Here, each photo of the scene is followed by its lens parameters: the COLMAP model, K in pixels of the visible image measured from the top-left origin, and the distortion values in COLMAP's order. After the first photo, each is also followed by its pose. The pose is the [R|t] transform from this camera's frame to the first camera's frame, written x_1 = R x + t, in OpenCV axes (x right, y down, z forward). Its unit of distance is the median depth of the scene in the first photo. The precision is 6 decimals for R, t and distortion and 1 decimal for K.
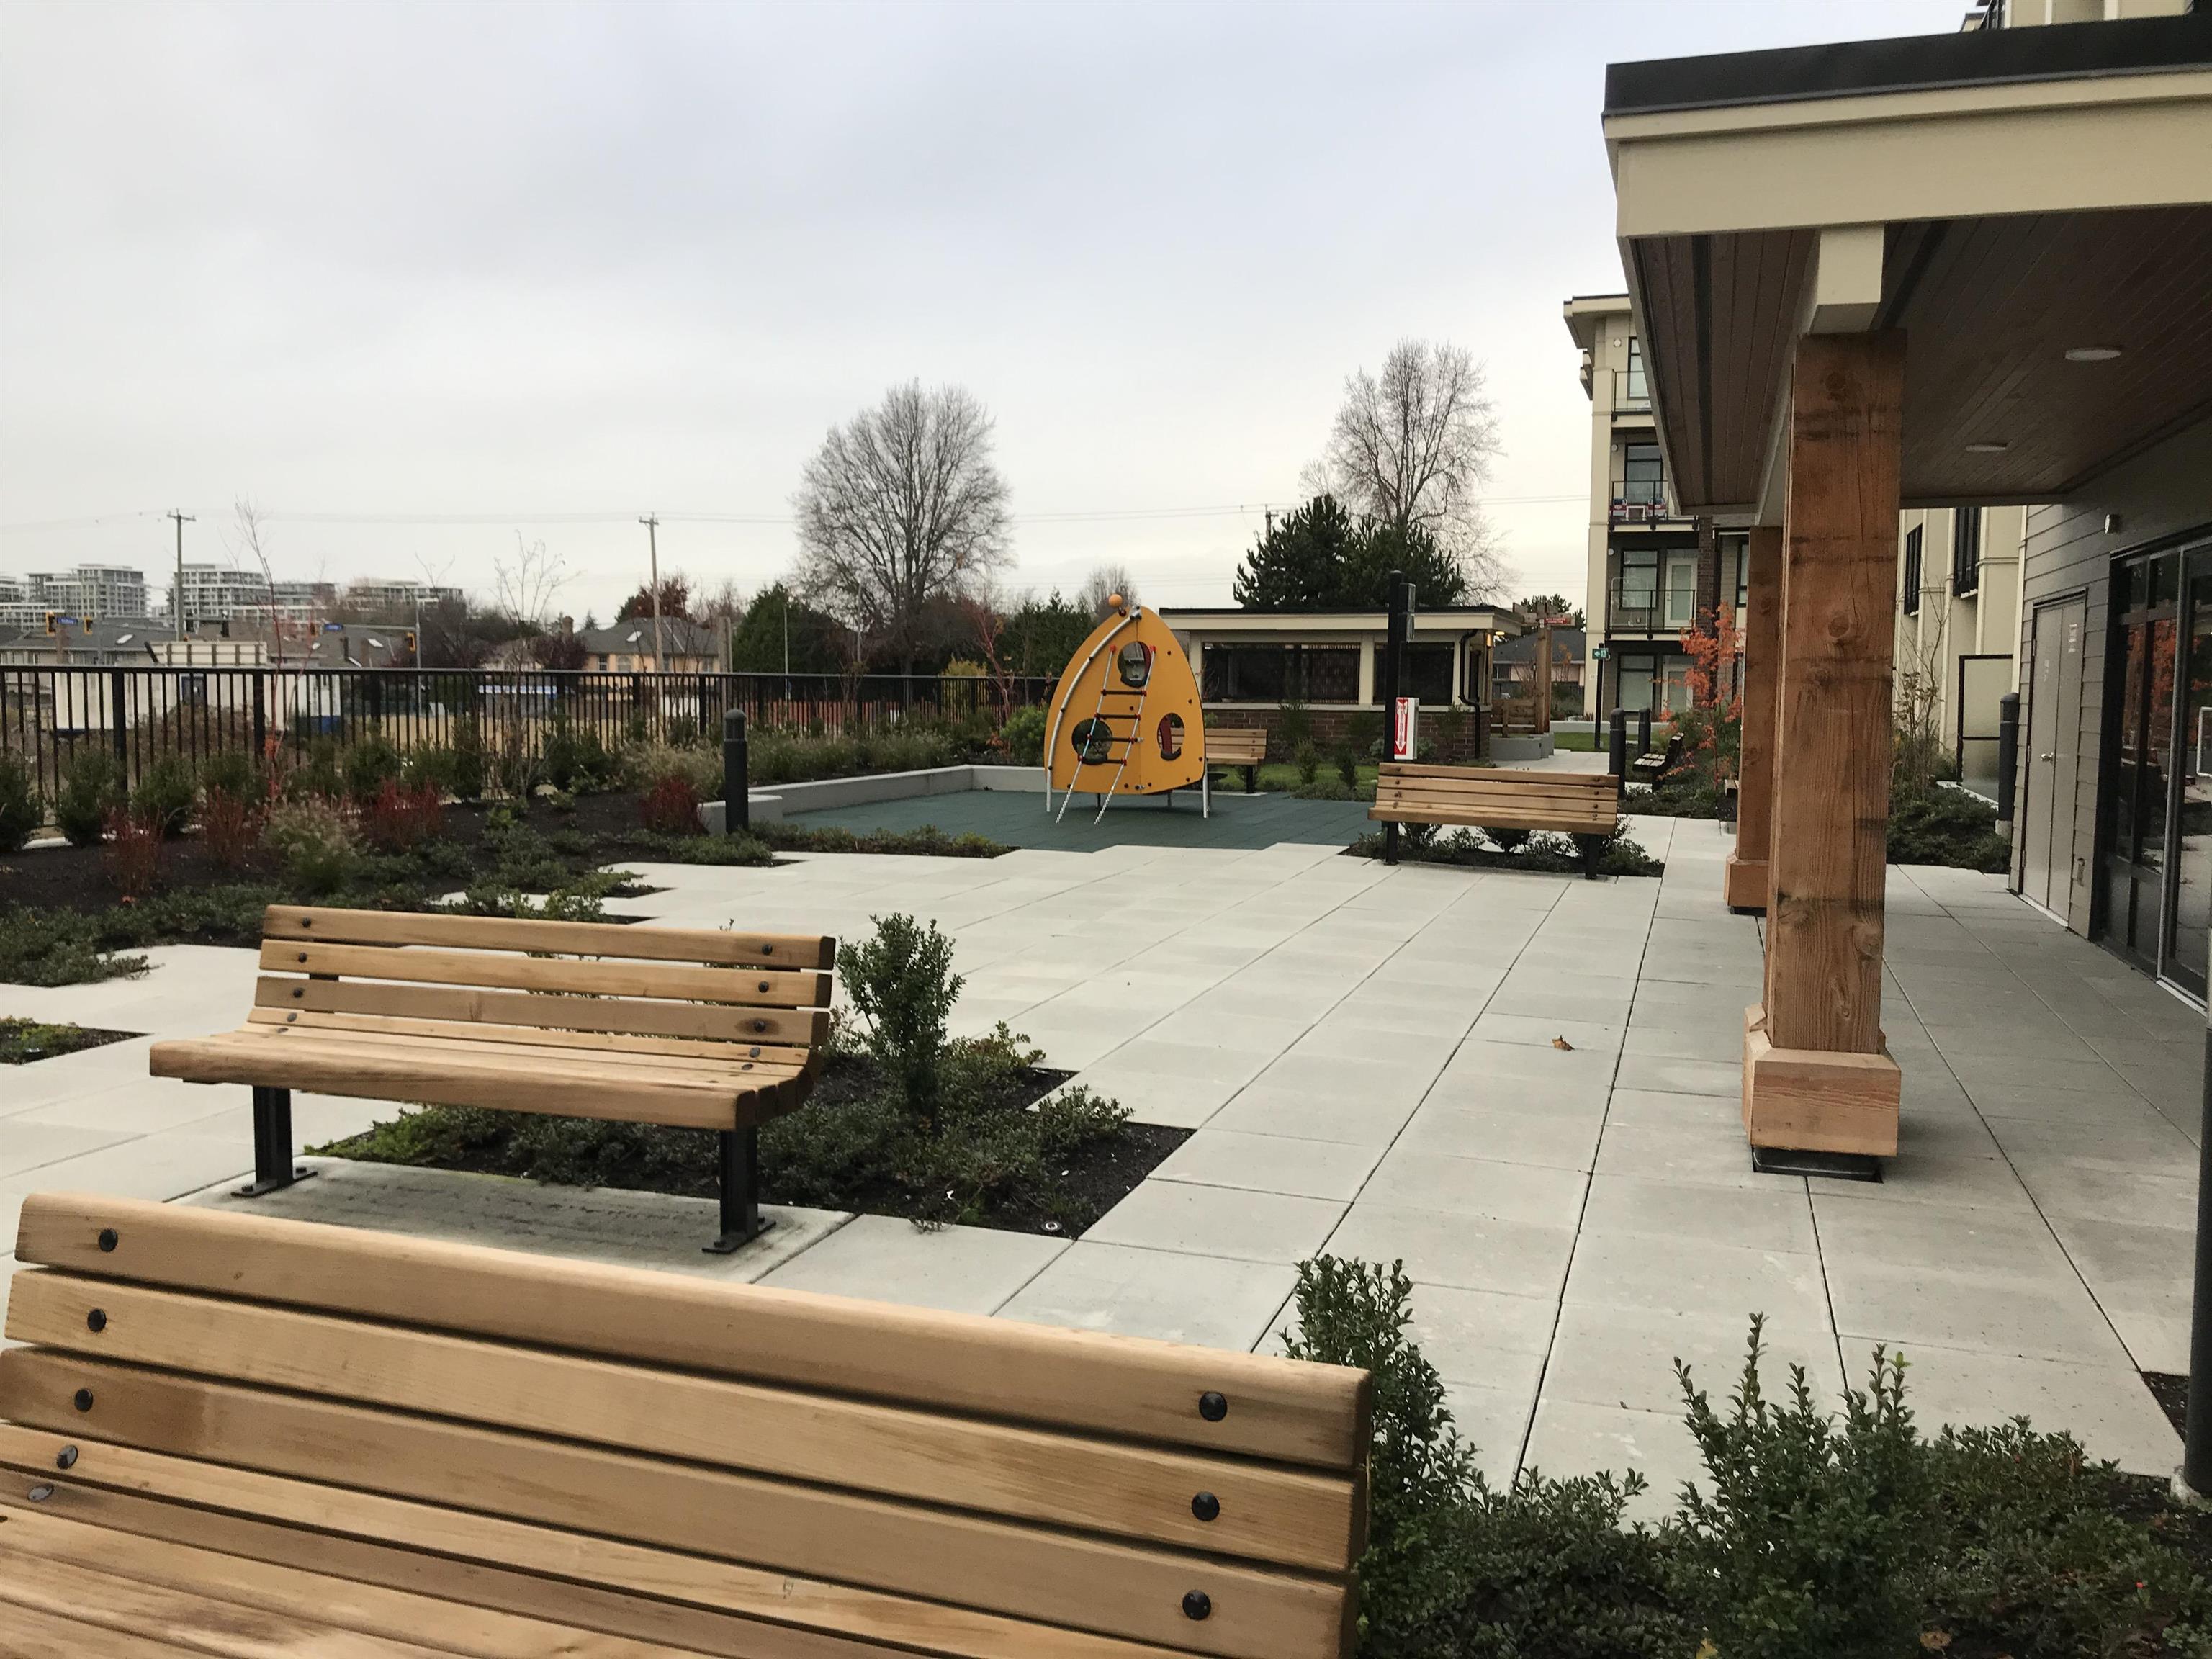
lens RADIAL K [[1802.1, 0, 1105.7], [0, 1802.1, 831.0], [0, 0, 1]] dist [-0.001820, -0.000664]
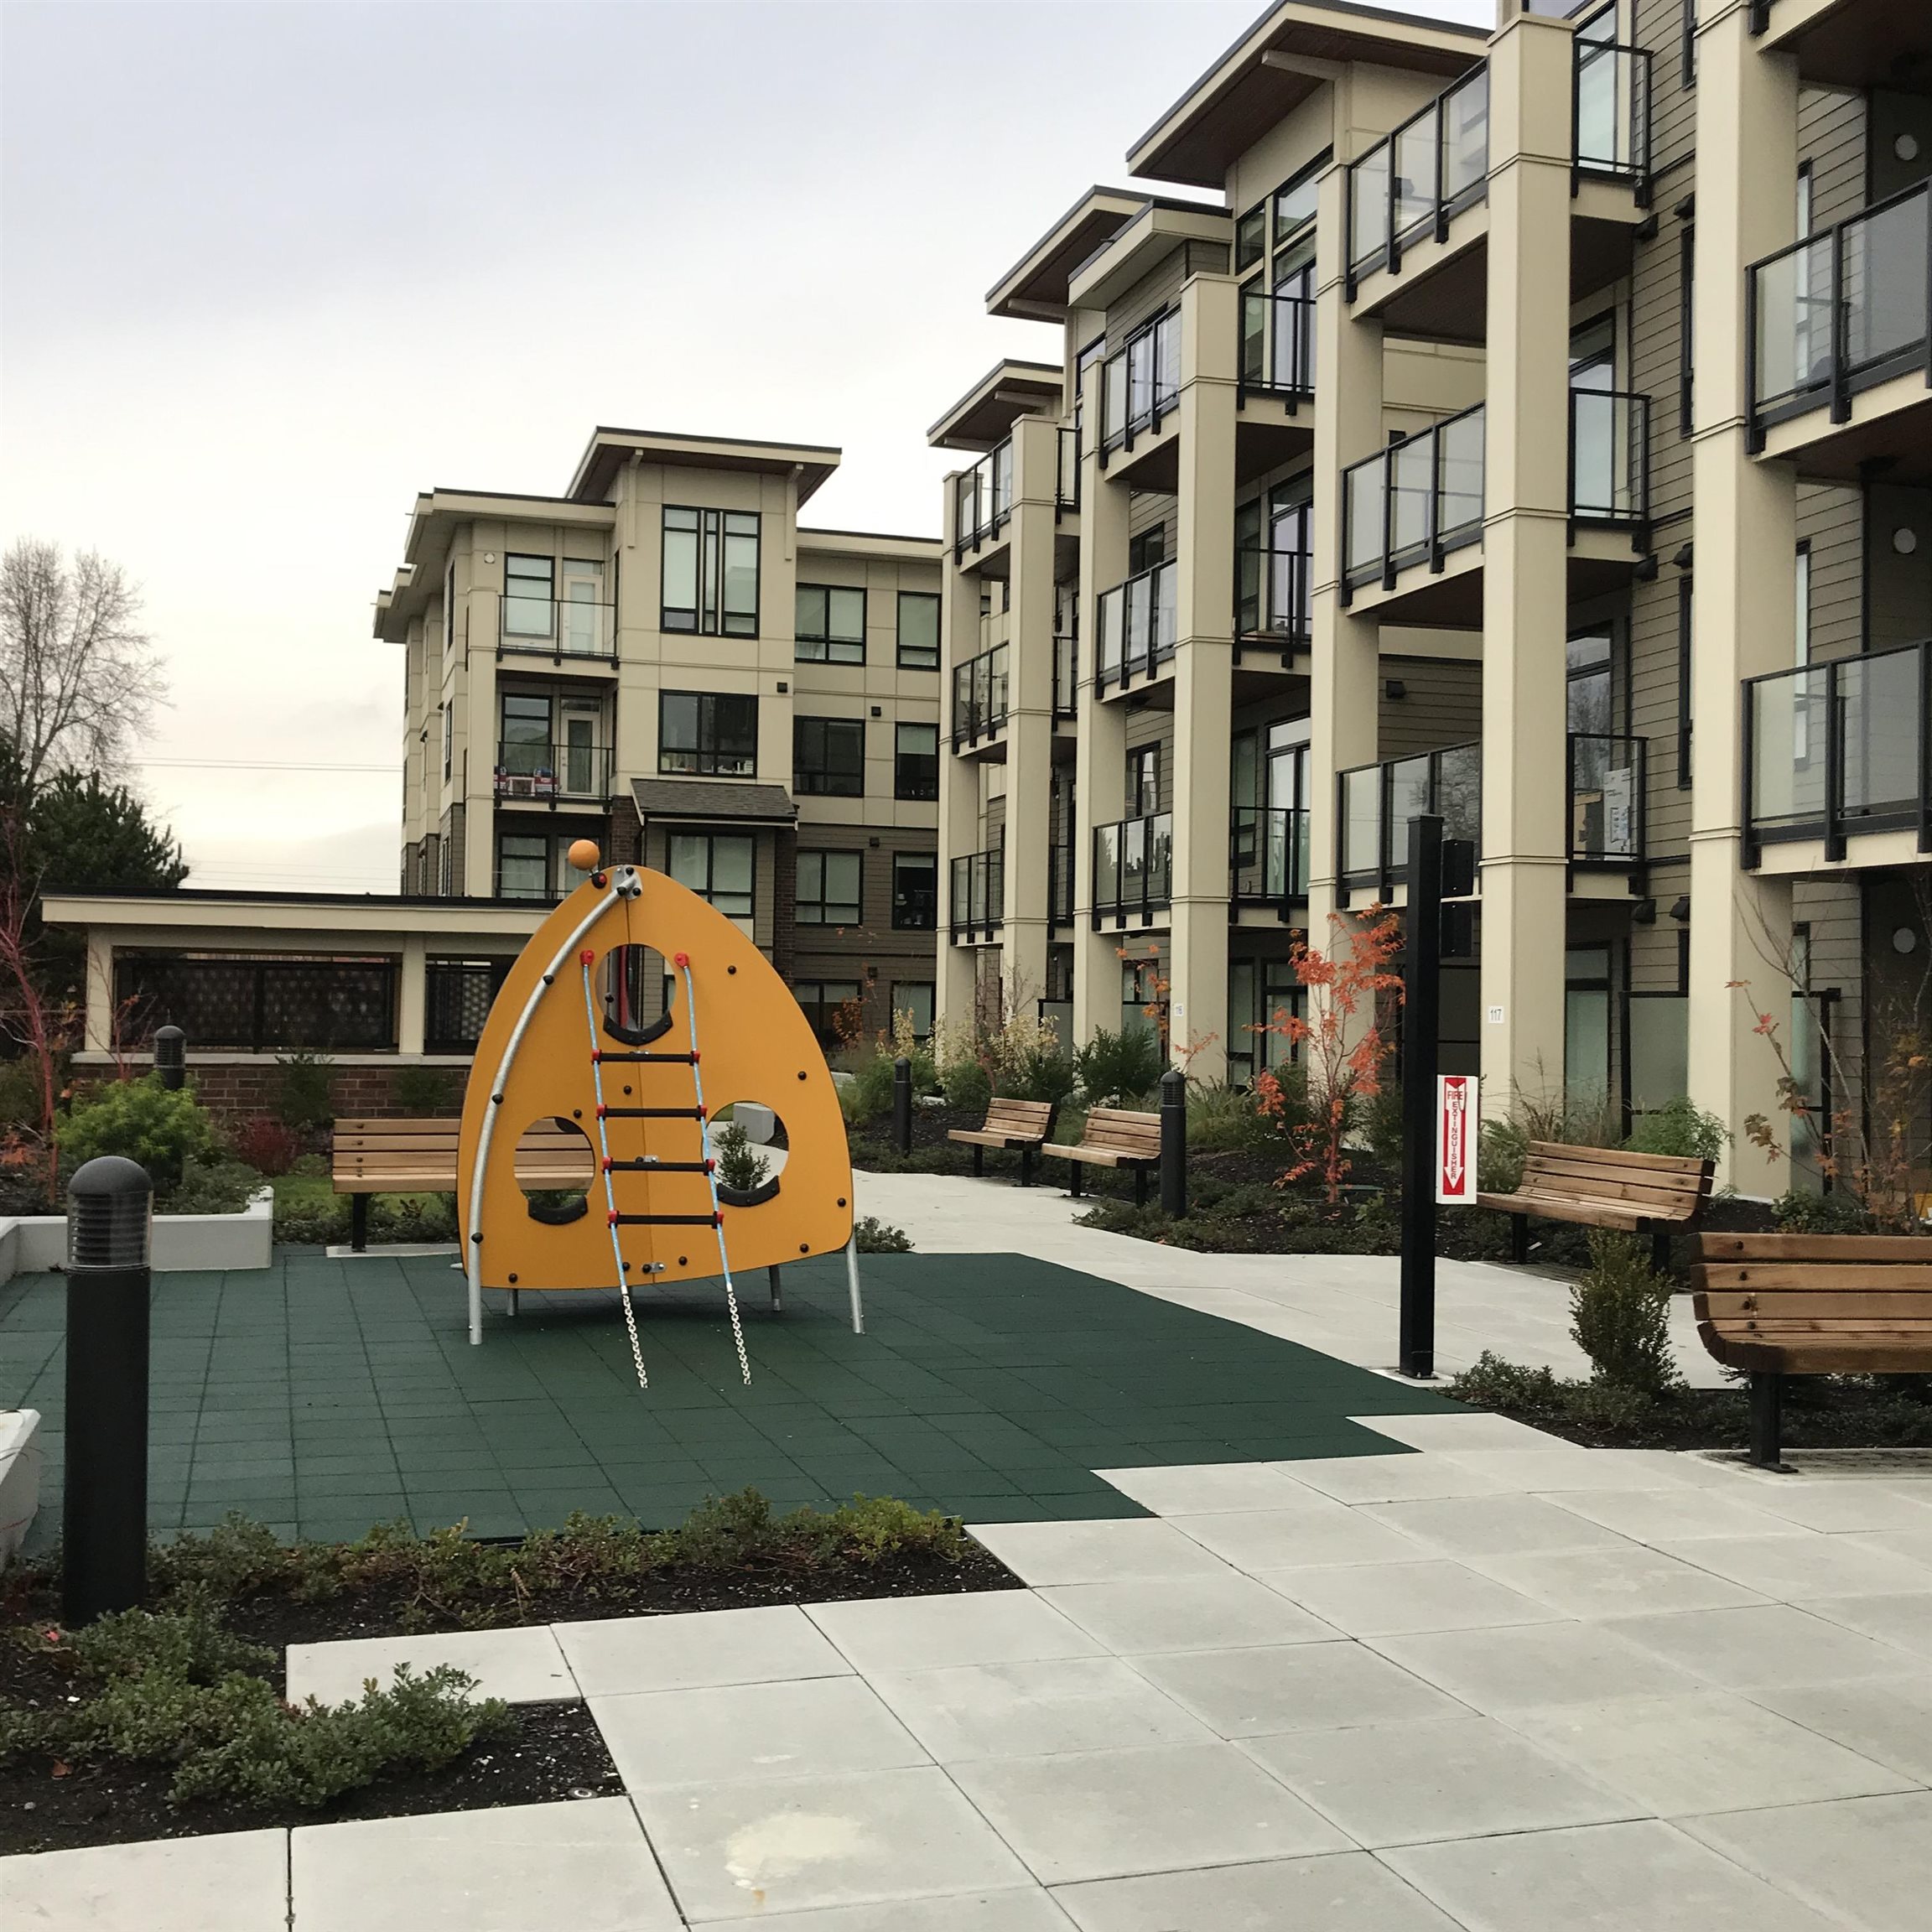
lens RADIAL K [[2169.9, 0, 962.9], [0, 2169.9, 965.9], [0, 0, 1]] dist [-0.008799, 0.000000]
pose [[0.807142, 0.022136, 0.589943, -0.042757], [0.037782, 0.995311, -0.089039, -0.008739], [-0.589148, 0.094156, 0.802521, 0.095603]]
